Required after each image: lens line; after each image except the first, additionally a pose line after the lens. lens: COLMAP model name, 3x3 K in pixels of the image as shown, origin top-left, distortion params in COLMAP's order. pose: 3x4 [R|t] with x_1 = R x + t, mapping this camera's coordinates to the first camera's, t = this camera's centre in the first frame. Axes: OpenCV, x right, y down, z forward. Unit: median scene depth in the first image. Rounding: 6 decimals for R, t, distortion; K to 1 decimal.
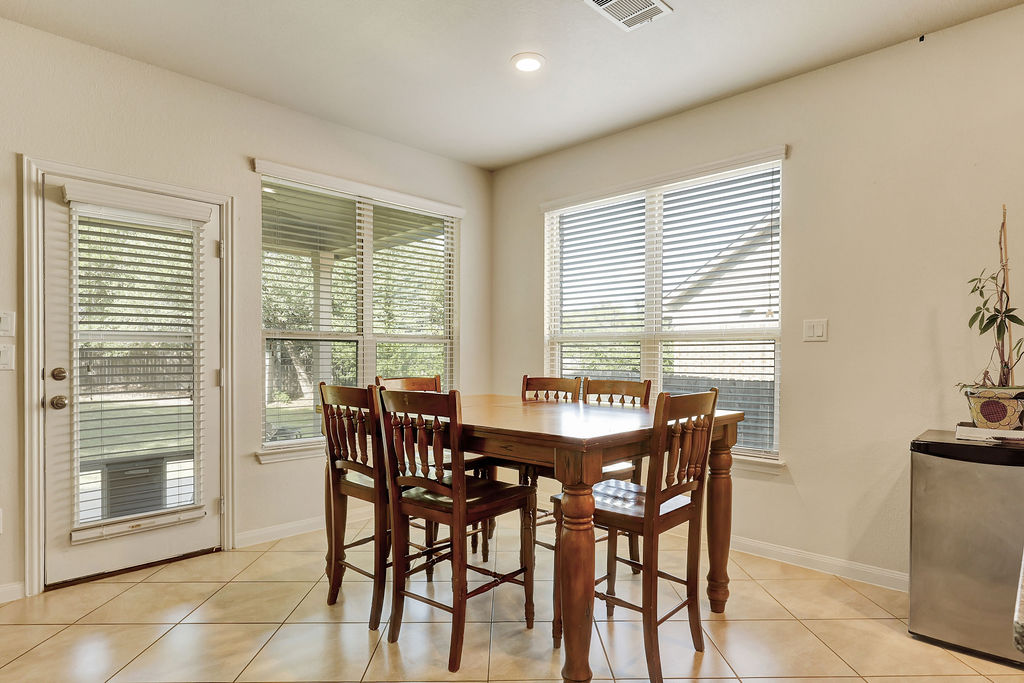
lens RADIAL K [[582.6, 0, 512.7], [0, 582.6, 350.4], [0, 0, 1]] dist [0.004090, 0.000242]
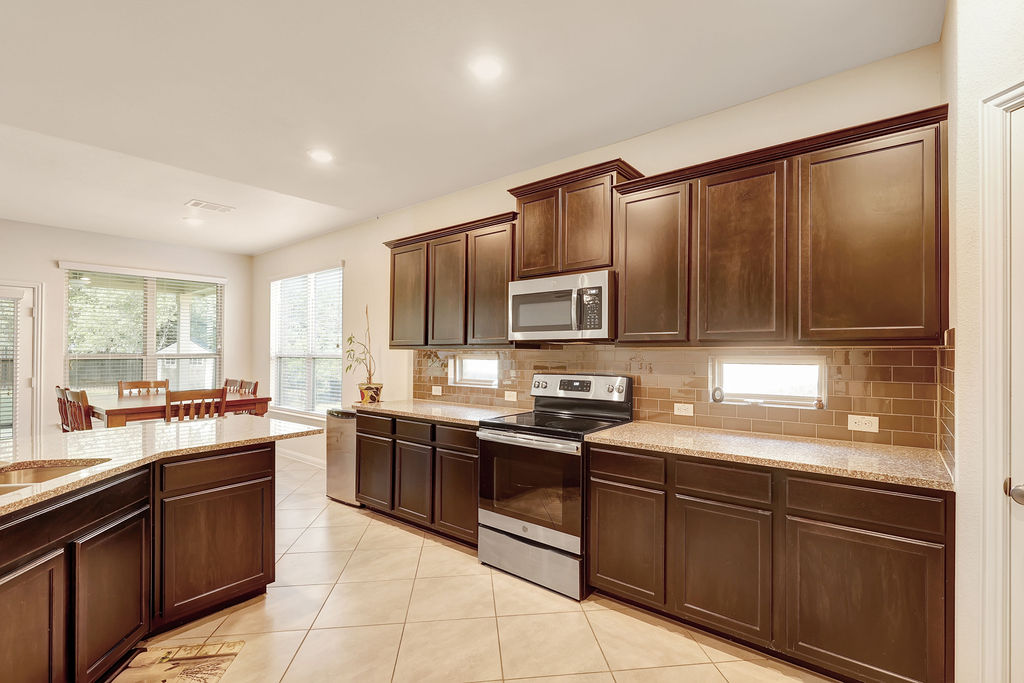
lens RADIAL K [[472.0, 0, 507.4], [0, 472.0, 344.8], [0, 0, 1]] dist [-0.003292, -0.000149]
pose [[0.995552, -0.004761, 0.094092, 0.998277], [0.005417, 0.999963, -0.006719, -0.063632], [-0.094056, 0.007199, 0.995541, -0.720735]]
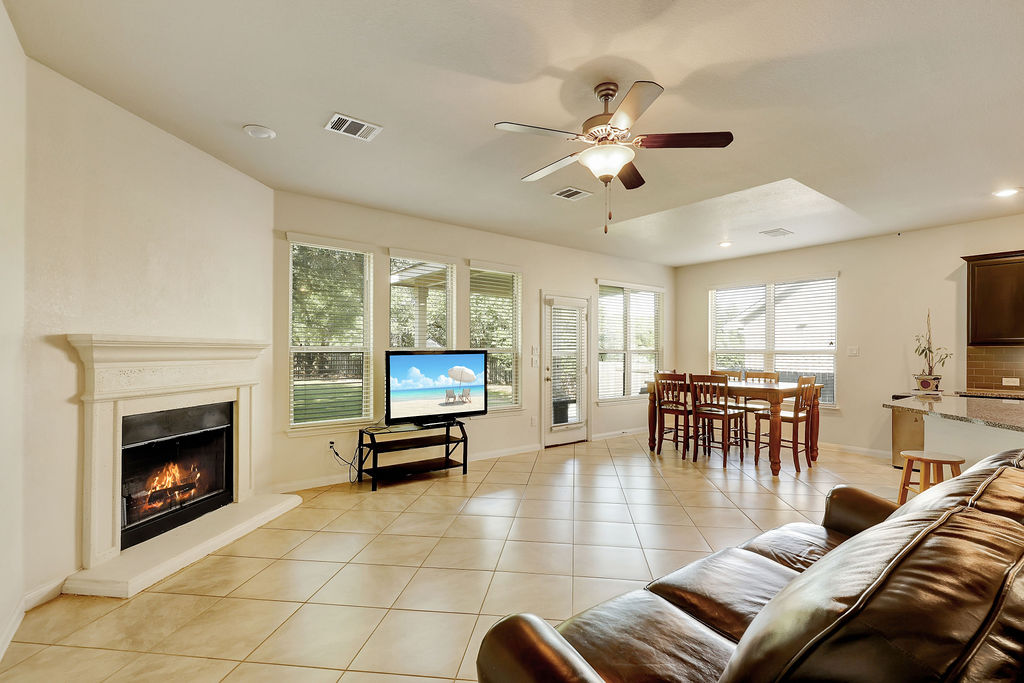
lens RADIAL K [[472.0, 0, 513.3], [0, 472.0, 342.0], [0, 0, 1]] dist [-0.003292, -0.000149]
pose [[0.989758, -0.002750, -0.142726, -0.630850], [0.001300, 0.999947, -0.010250, -0.060853], [0.142747, 0.009959, 0.989709, -1.195936]]
